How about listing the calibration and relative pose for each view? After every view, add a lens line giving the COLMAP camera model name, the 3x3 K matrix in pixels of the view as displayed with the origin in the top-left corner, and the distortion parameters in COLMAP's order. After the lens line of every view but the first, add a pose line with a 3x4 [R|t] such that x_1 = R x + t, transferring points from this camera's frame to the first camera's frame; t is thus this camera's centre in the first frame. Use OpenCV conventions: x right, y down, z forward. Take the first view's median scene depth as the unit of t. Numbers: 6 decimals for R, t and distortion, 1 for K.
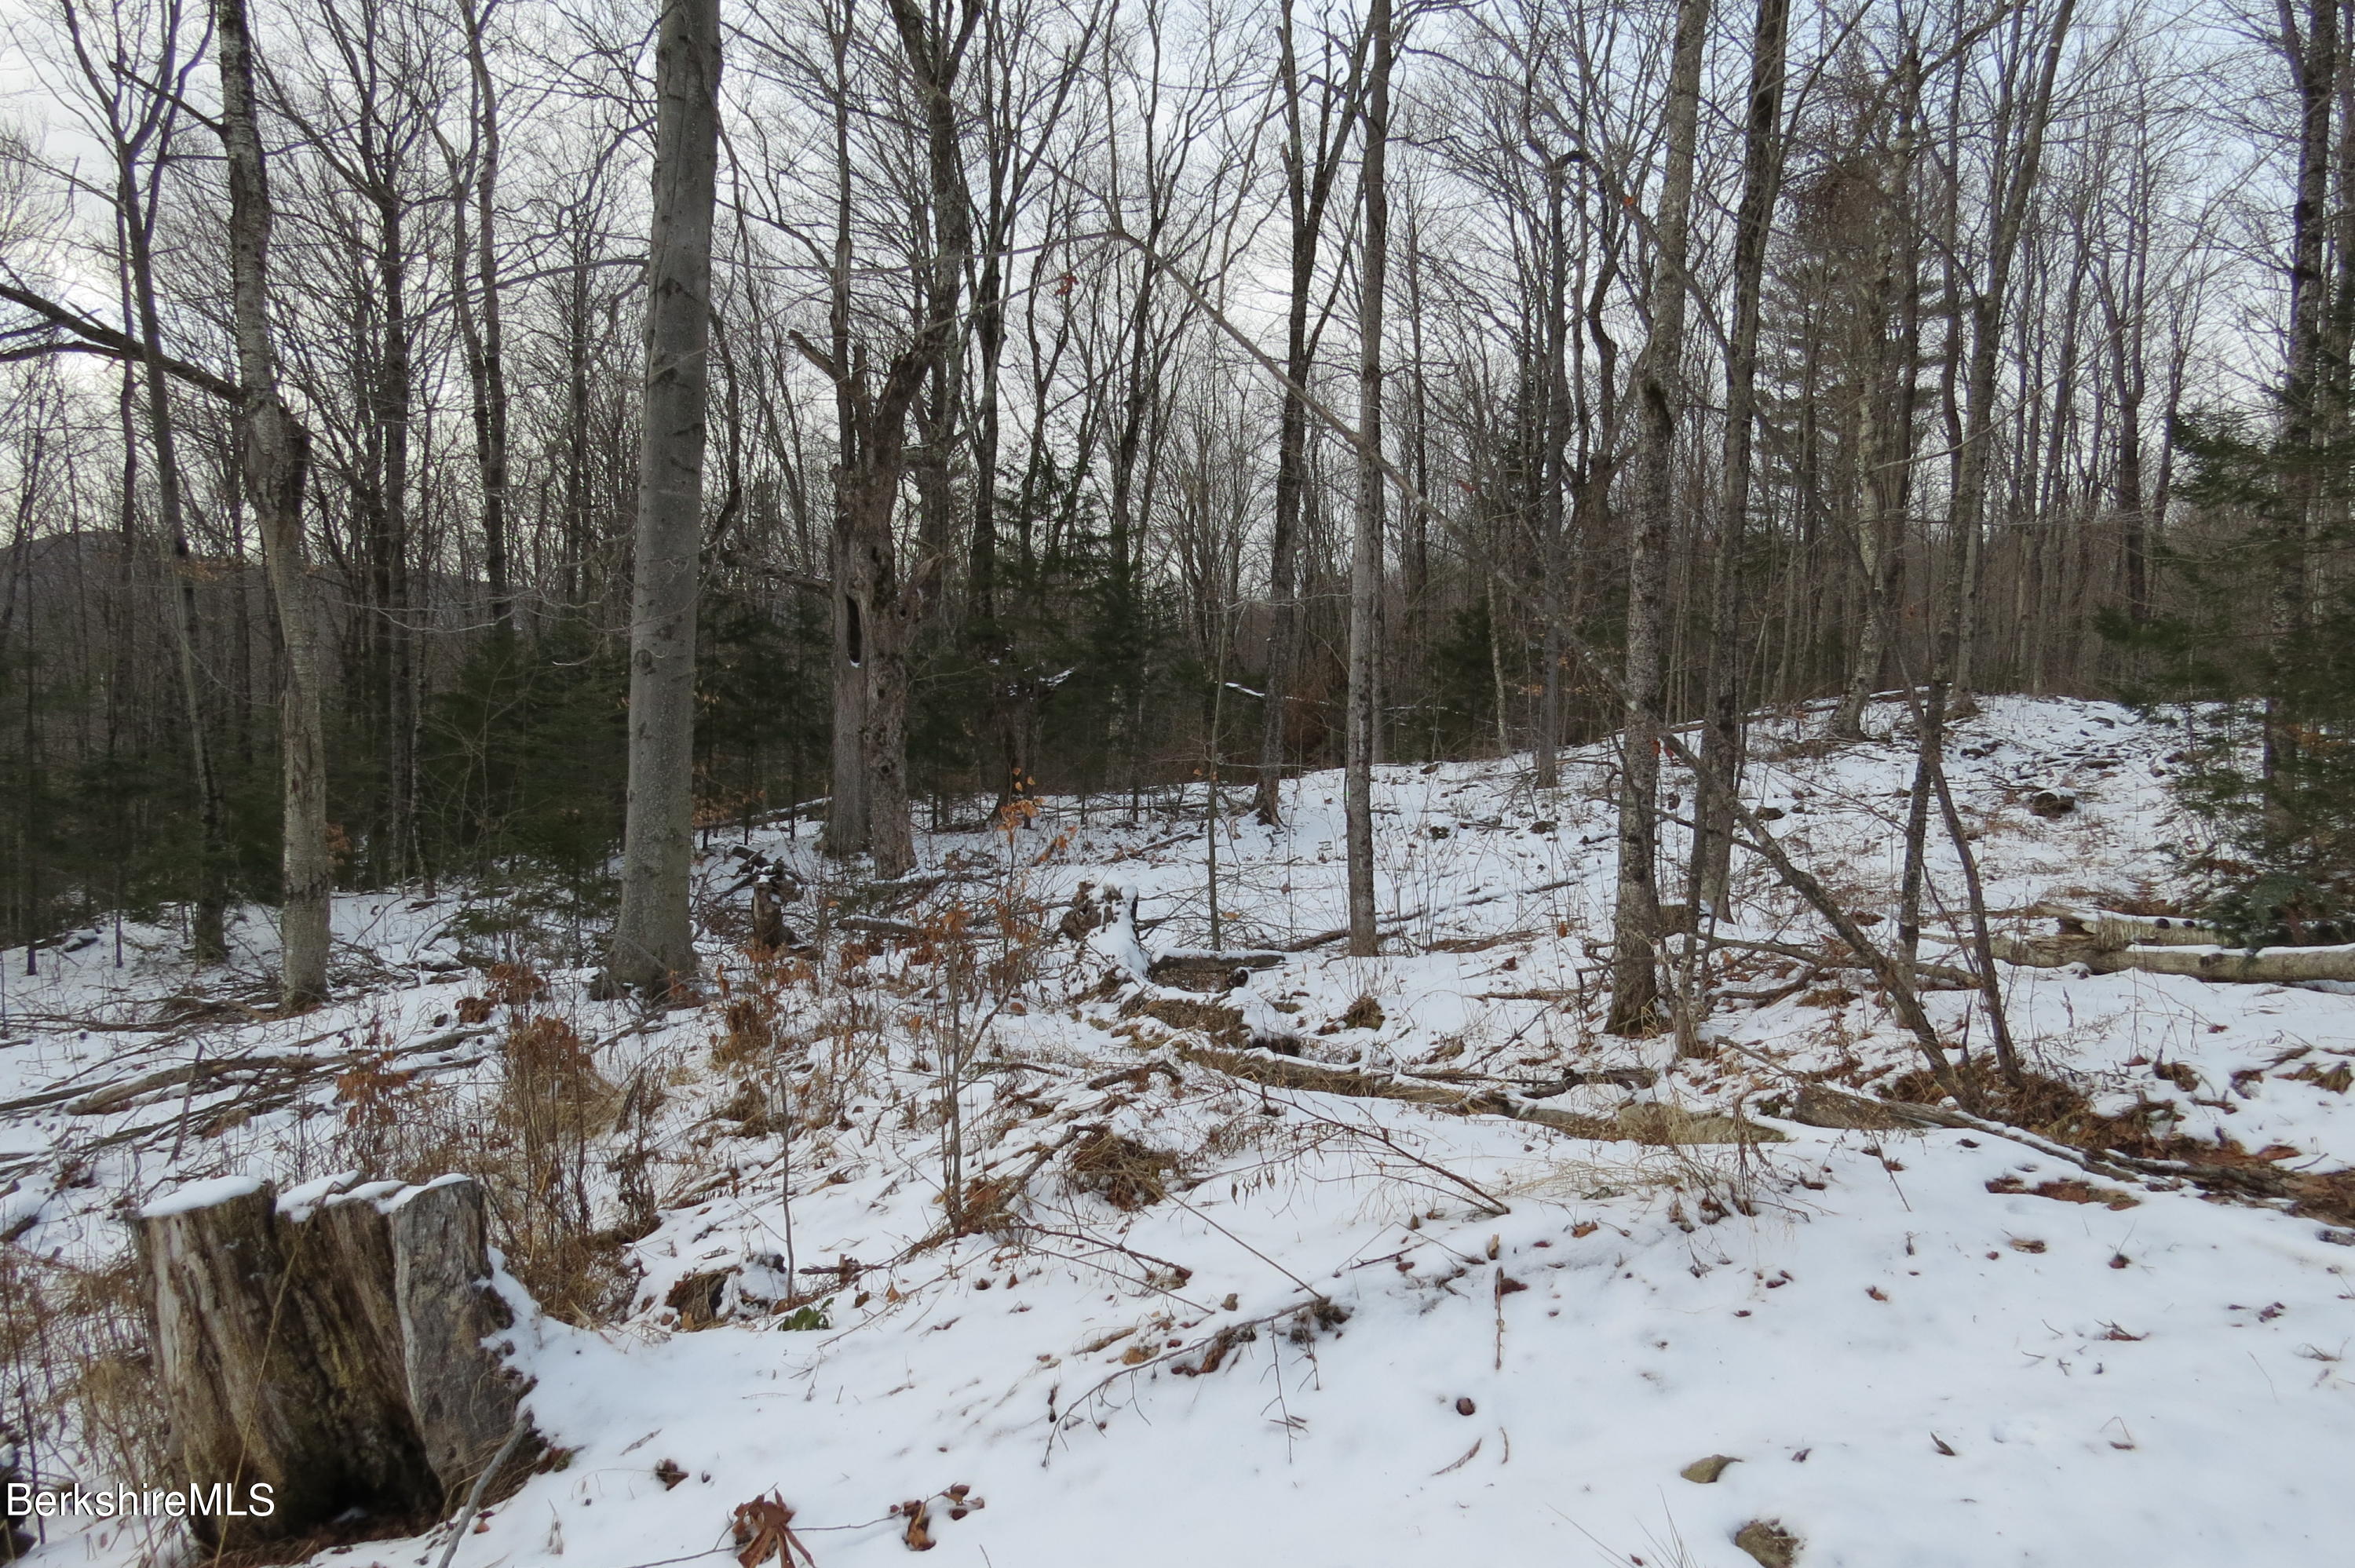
lens RADIAL K [[1701.1, 0, 1179.9], [0, 1701.1, 772.1], [0, 0, 1]] dist [-0.009263, 0.005895]
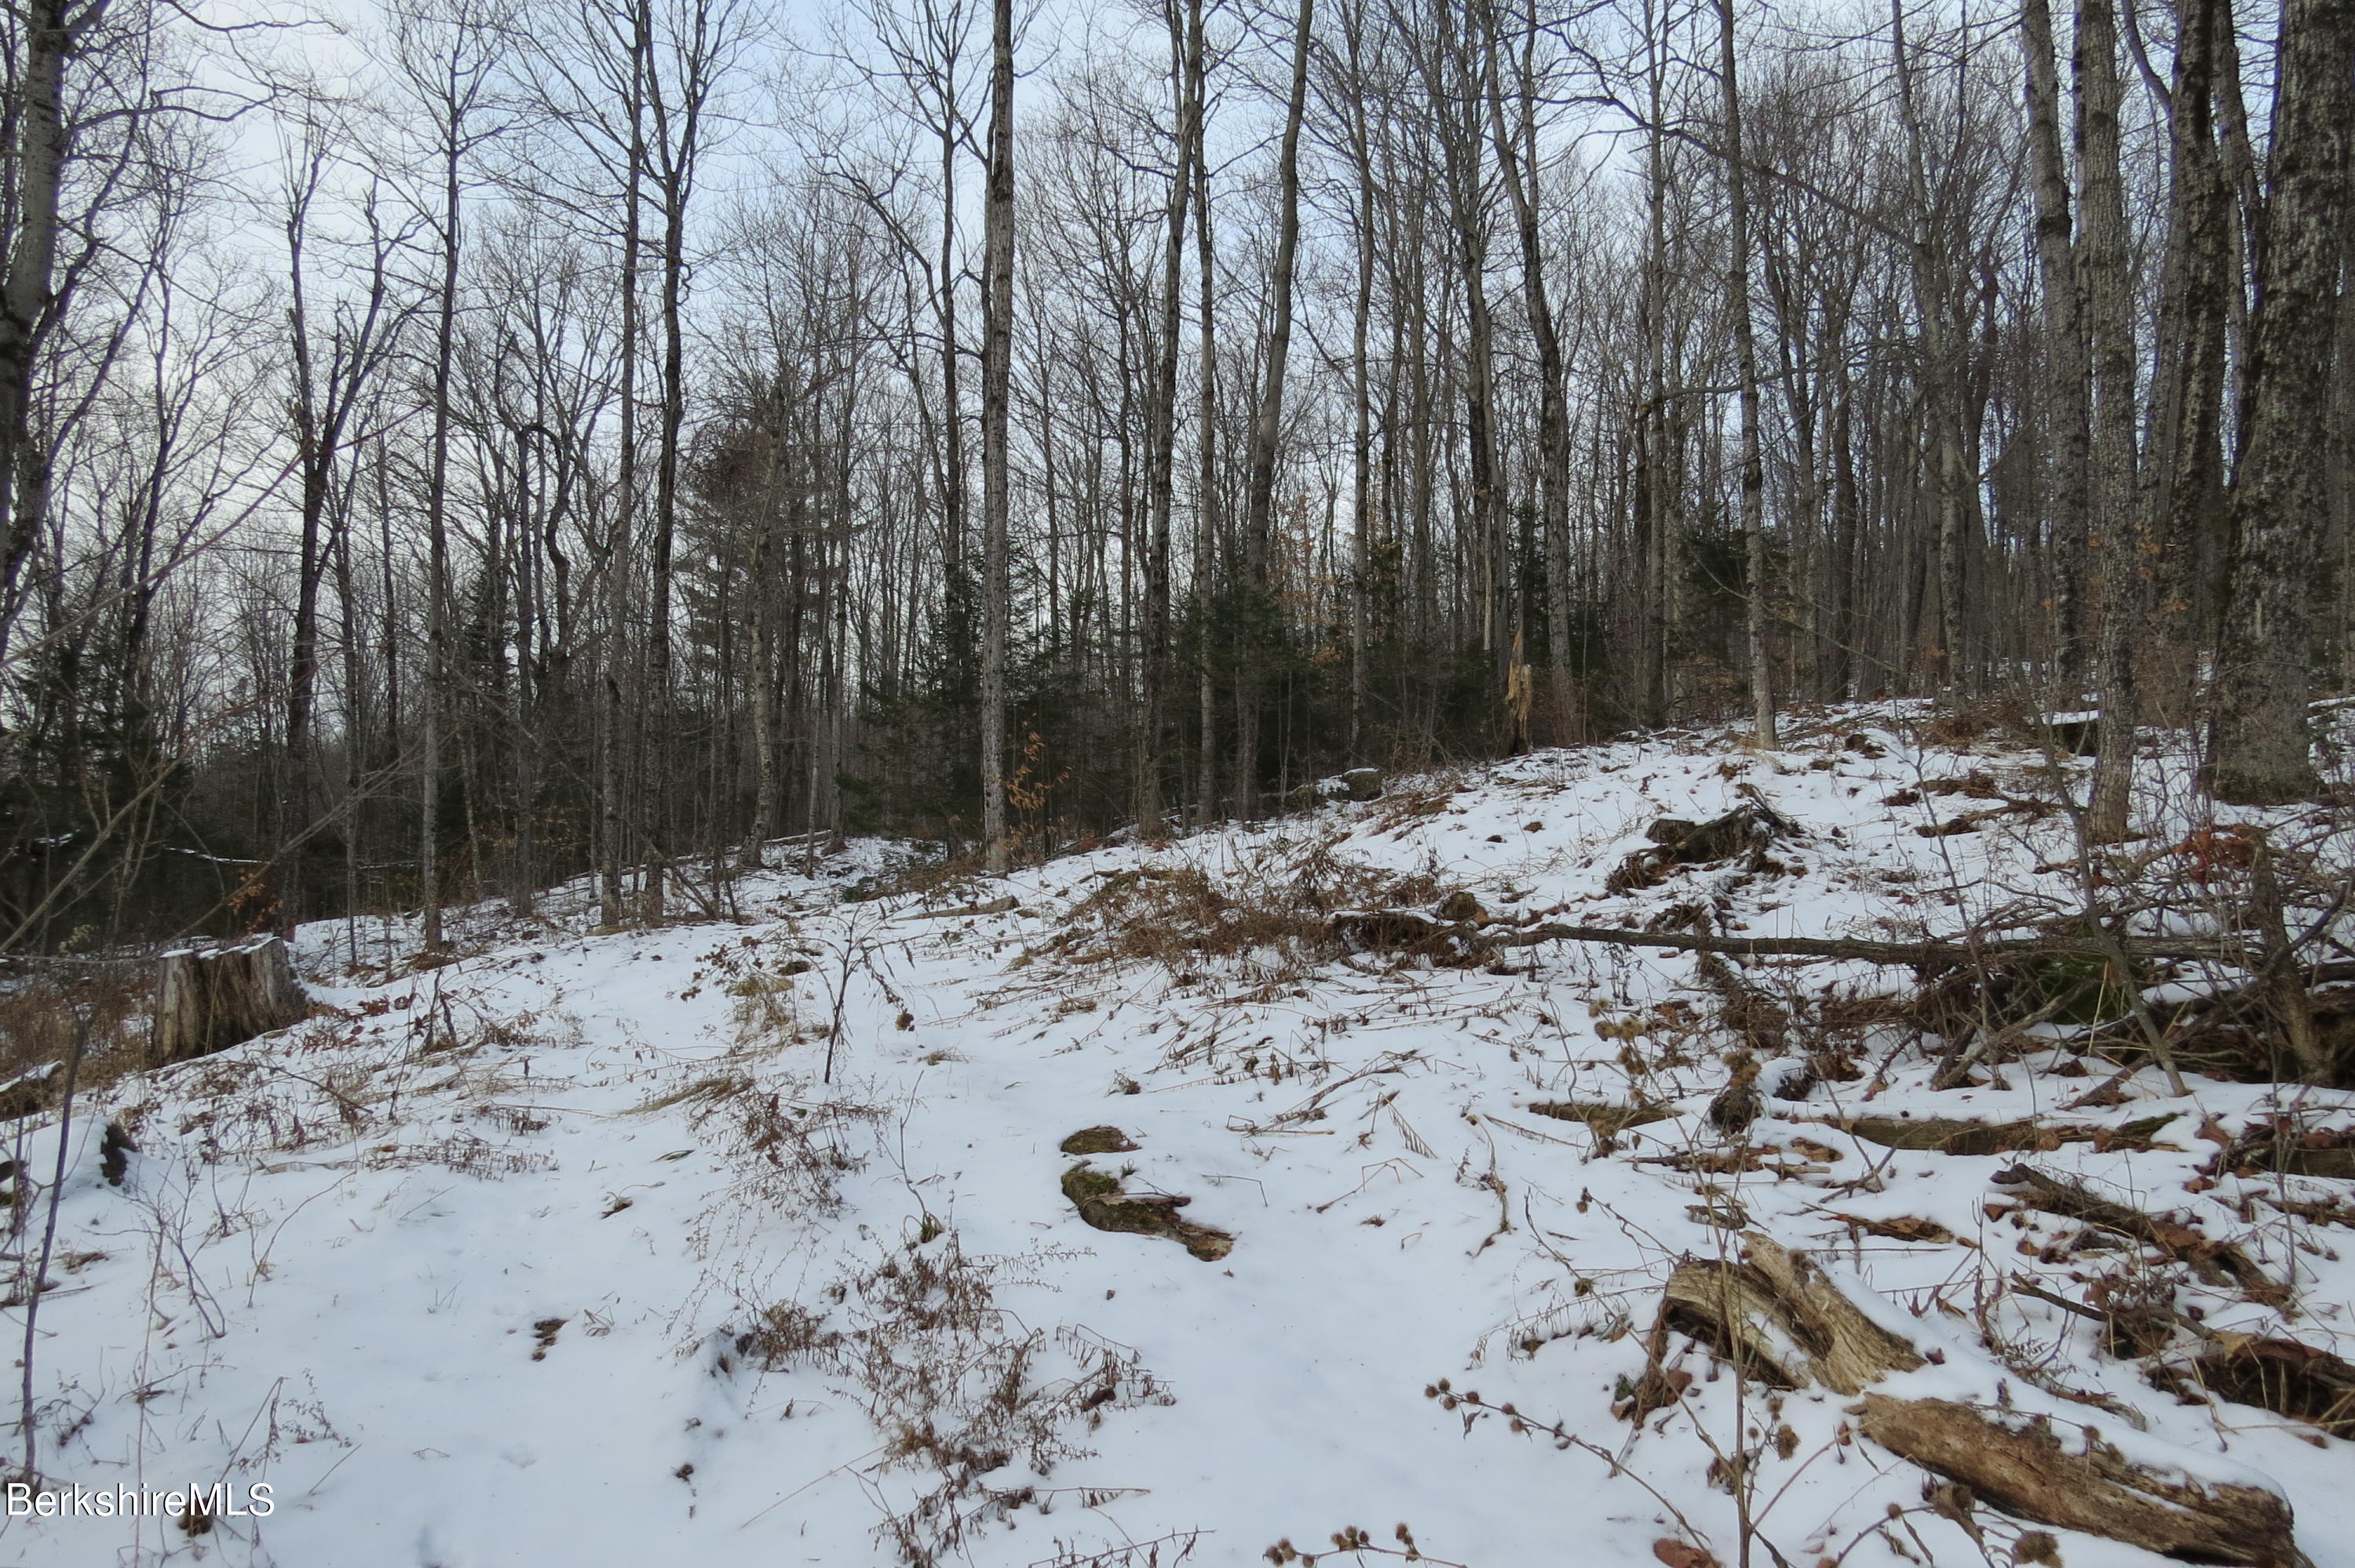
lens RADIAL K [[1701.1, 0, 1179.9], [0, 1701.1, 772.1], [0, 0, 1]] dist [-0.009263, 0.005895]
pose [[0.825514, 0.001902, 0.564378, -0.091766], [0.053721, 0.995189, -0.081931, 0.031670], [-0.561819, 0.097954, 0.821440, -0.309840]]
